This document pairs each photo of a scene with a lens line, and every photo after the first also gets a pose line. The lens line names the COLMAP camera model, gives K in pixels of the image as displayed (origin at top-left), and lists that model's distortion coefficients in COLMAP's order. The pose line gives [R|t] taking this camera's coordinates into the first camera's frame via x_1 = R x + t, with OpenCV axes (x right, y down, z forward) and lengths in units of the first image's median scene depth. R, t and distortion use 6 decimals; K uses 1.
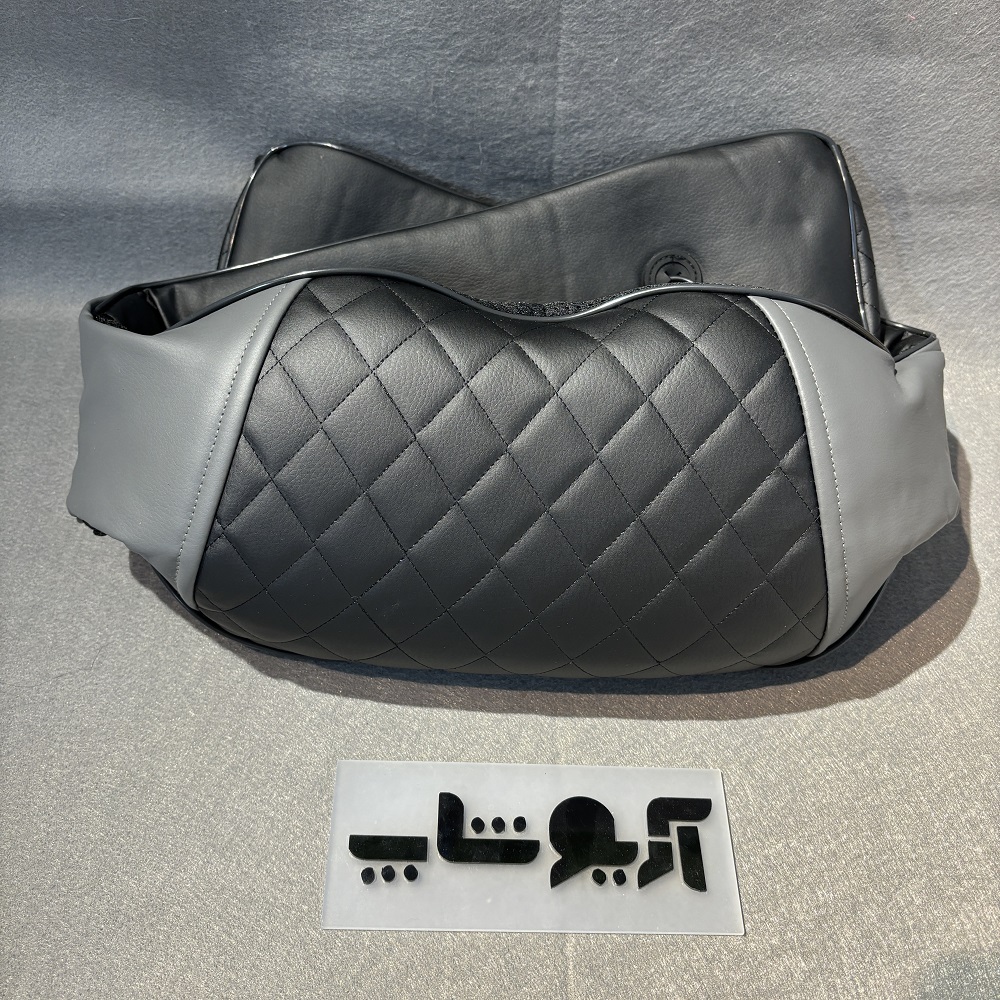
lens RADIAL K [[987.9, 0, 500.0], [0, 987.9, 500.0], [0, 0, 1]] dist [-0.012060, -0.008637]
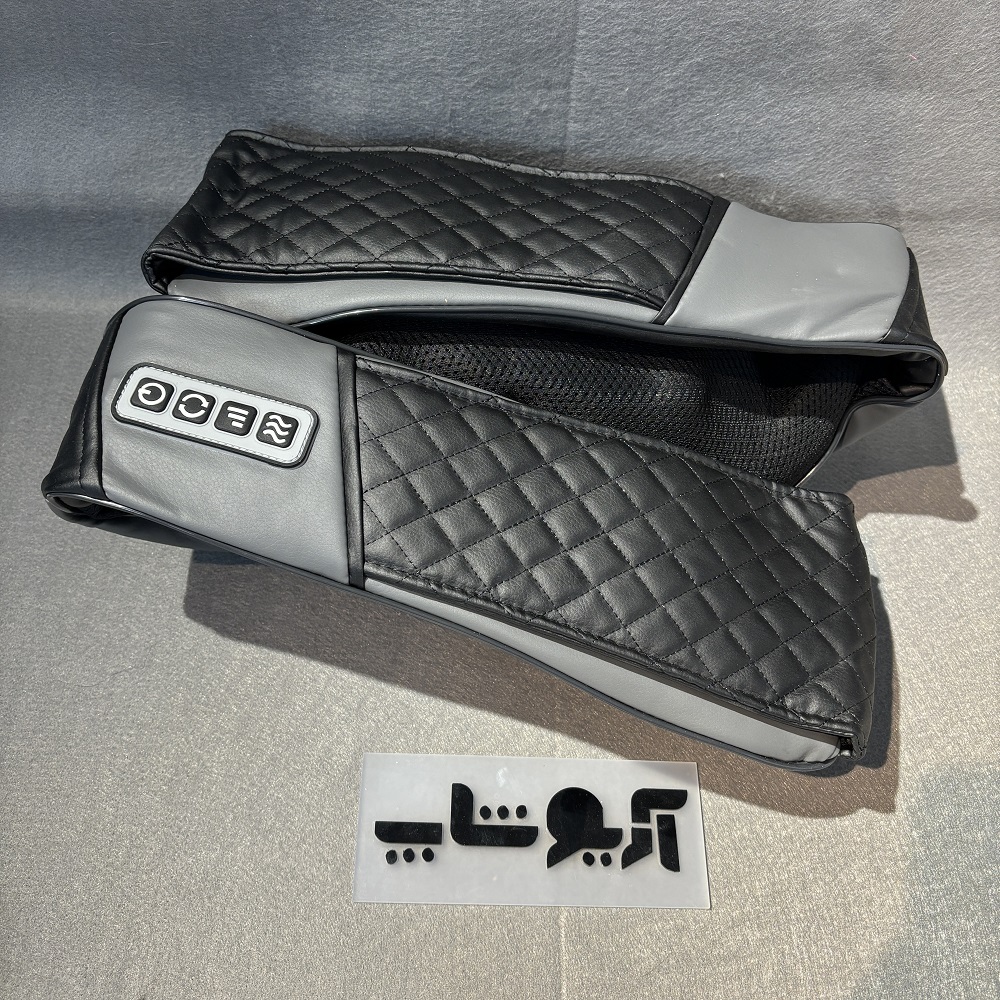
lens RADIAL K [[987.9, 0, 500.0], [0, 987.9, 500.0], [0, 0, 1]] dist [-0.012060, -0.008637]
pose [[0.999827, 0.017246, 0.006913, -0.016183], [-0.017976, 0.991984, 0.125079, -0.148831], [-0.004700, -0.125182, 0.992123, -0.087110]]
